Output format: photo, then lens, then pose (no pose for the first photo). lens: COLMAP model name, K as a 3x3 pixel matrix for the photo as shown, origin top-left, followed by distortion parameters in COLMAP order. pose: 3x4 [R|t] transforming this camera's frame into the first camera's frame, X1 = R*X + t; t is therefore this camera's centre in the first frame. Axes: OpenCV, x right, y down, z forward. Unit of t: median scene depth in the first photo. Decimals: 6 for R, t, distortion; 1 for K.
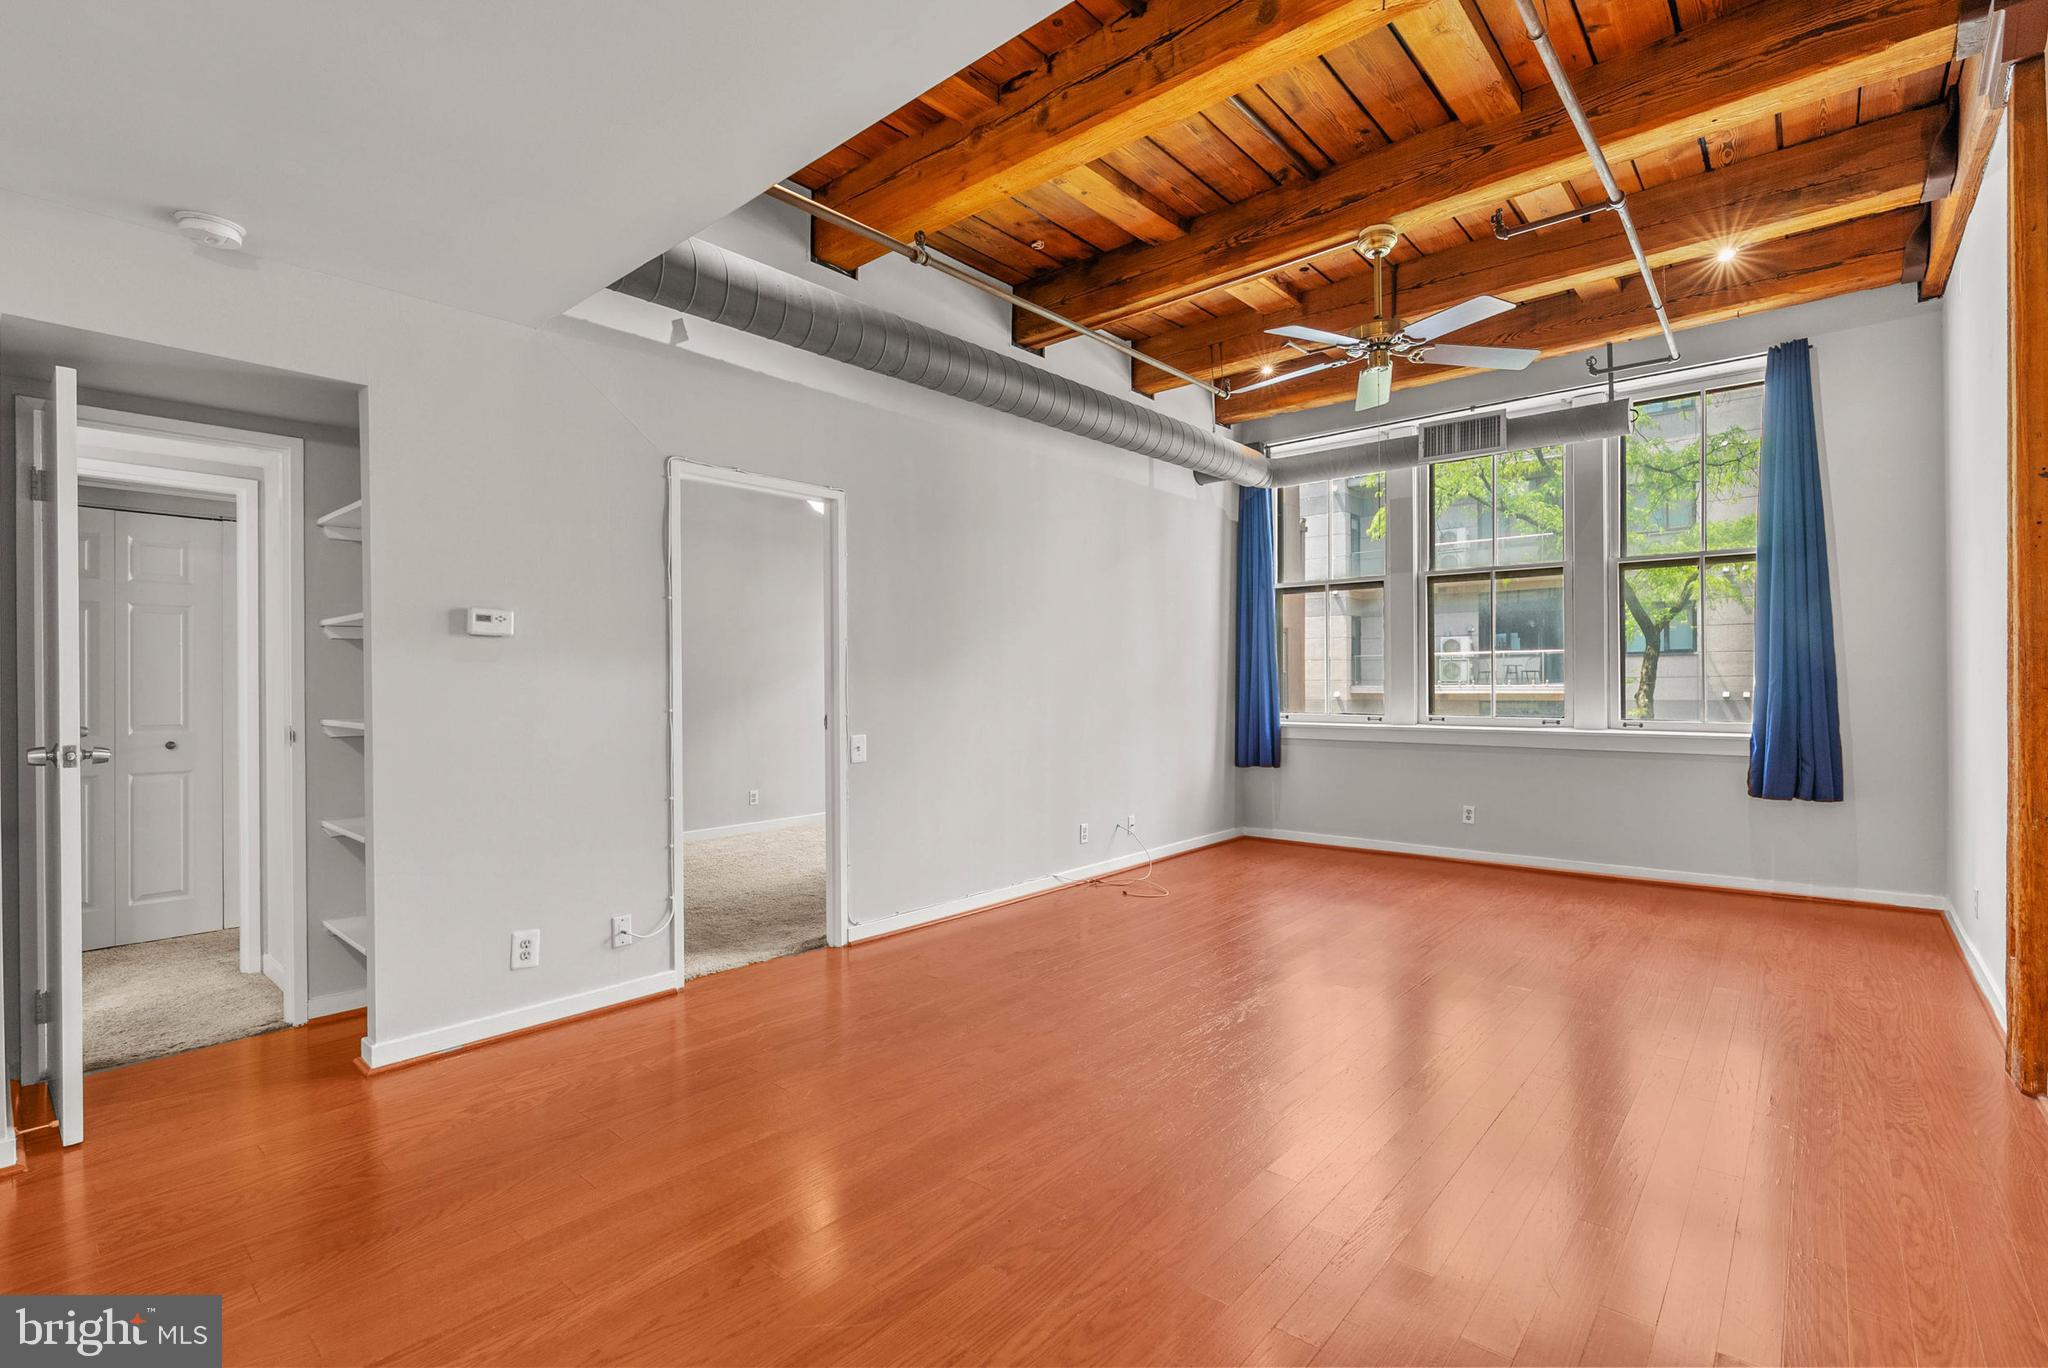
lens RADIAL K [[923.9, 0, 1031.3], [0, 923.9, 689.3], [0, 0, 1]] dist [-0.007971, 0.001280]
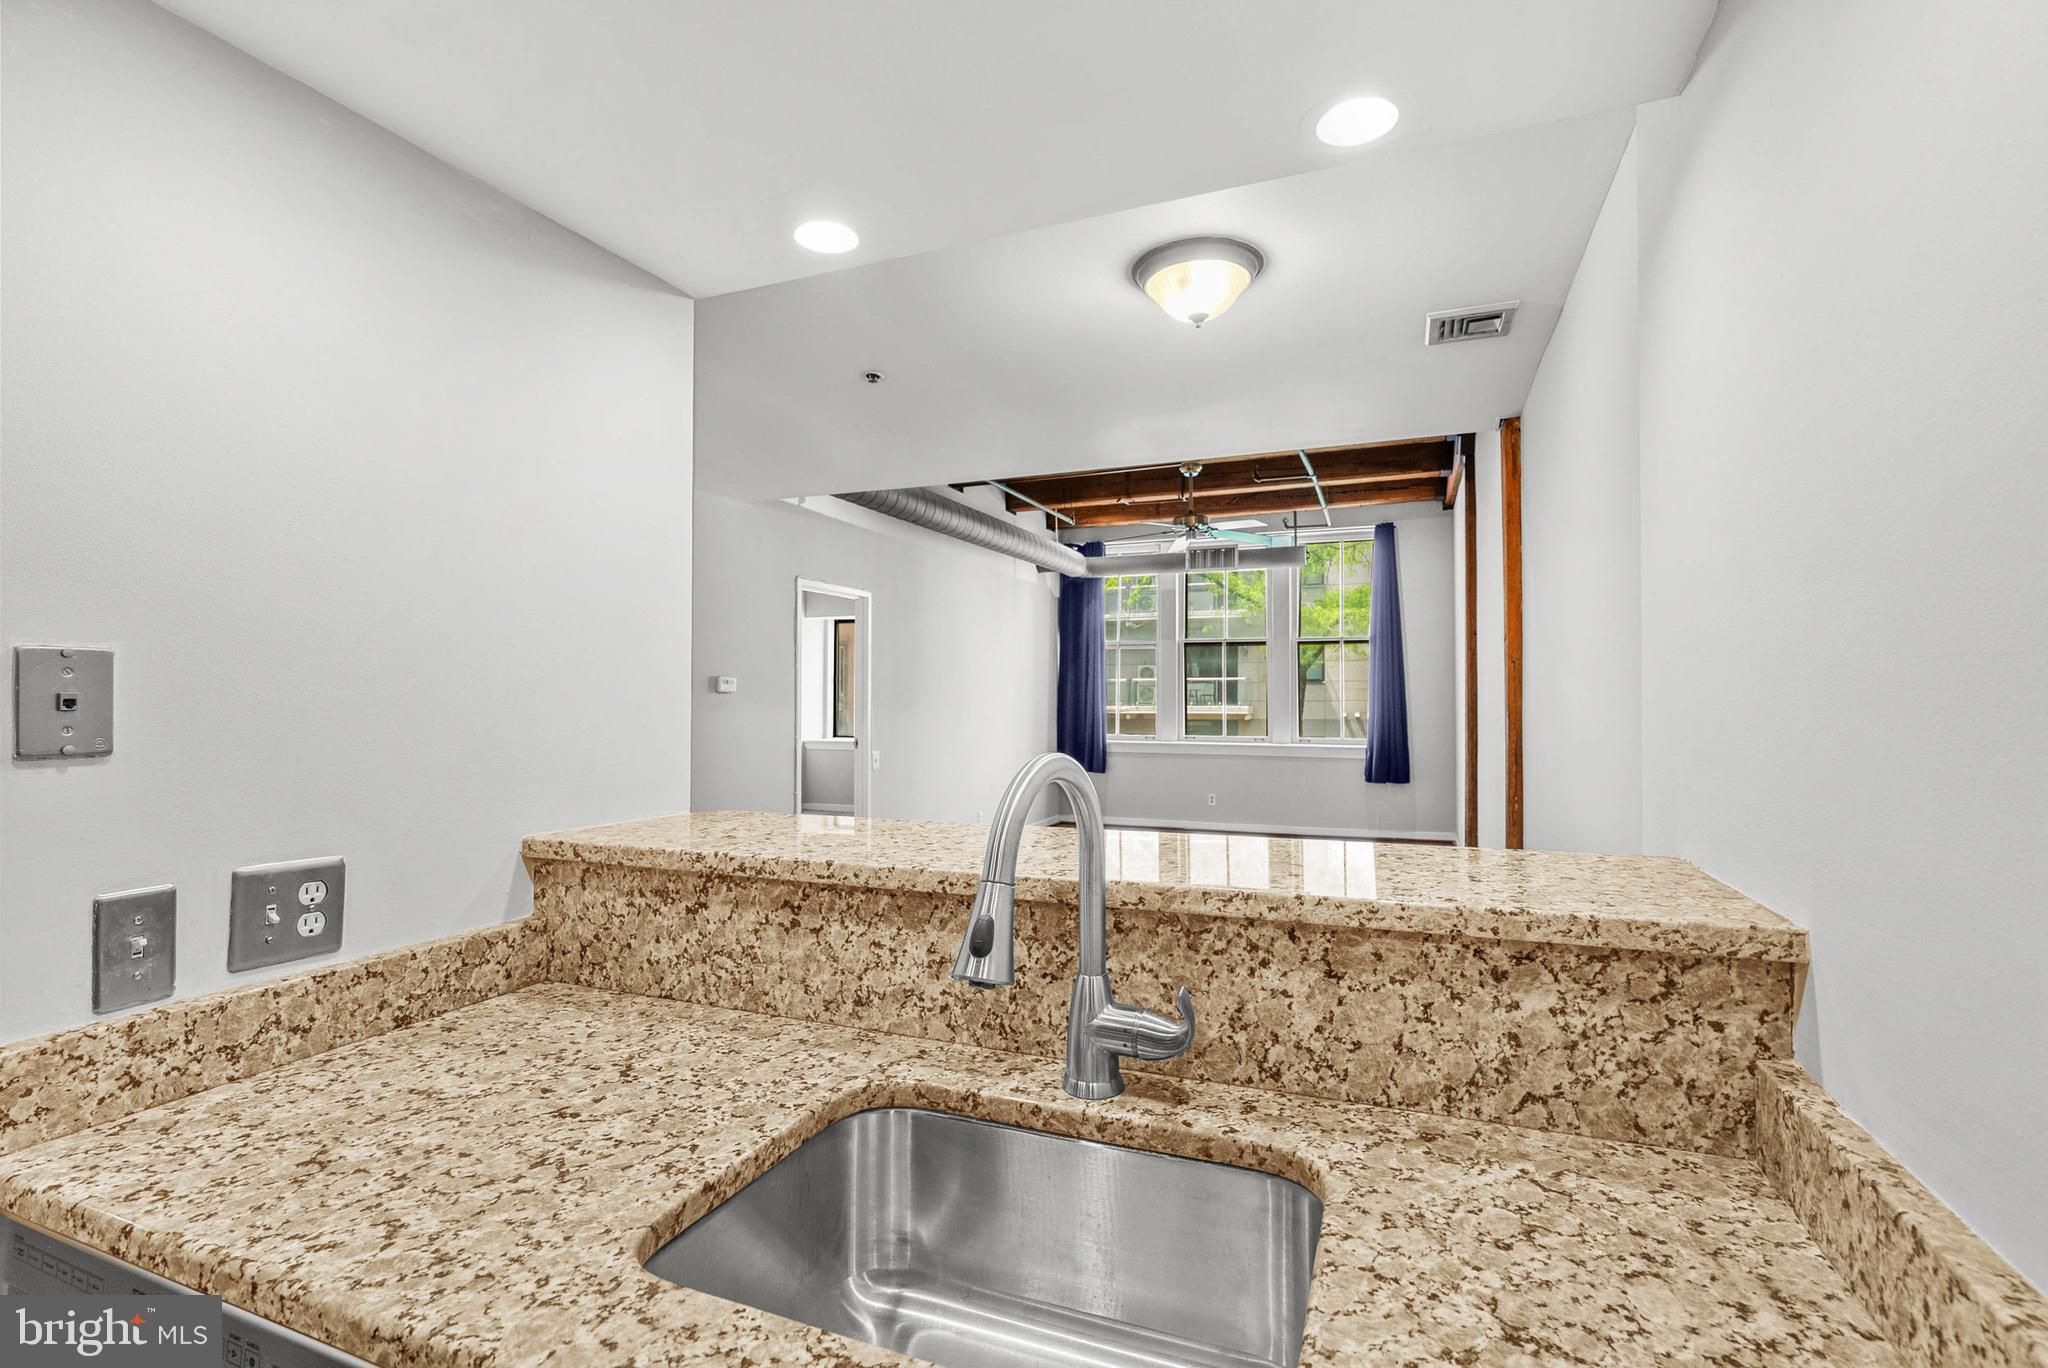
lens RADIAL K [[923.9, 0, 1031.3], [0, 923.9, 689.3], [0, 0, 1]] dist [-0.007971, 0.001280]
pose [[0.948245, 0.010612, 0.317361, -0.319235], [-0.004865, 0.999810, -0.018894, -0.018933], [-0.317501, 0.016372, 0.948117, -0.388904]]
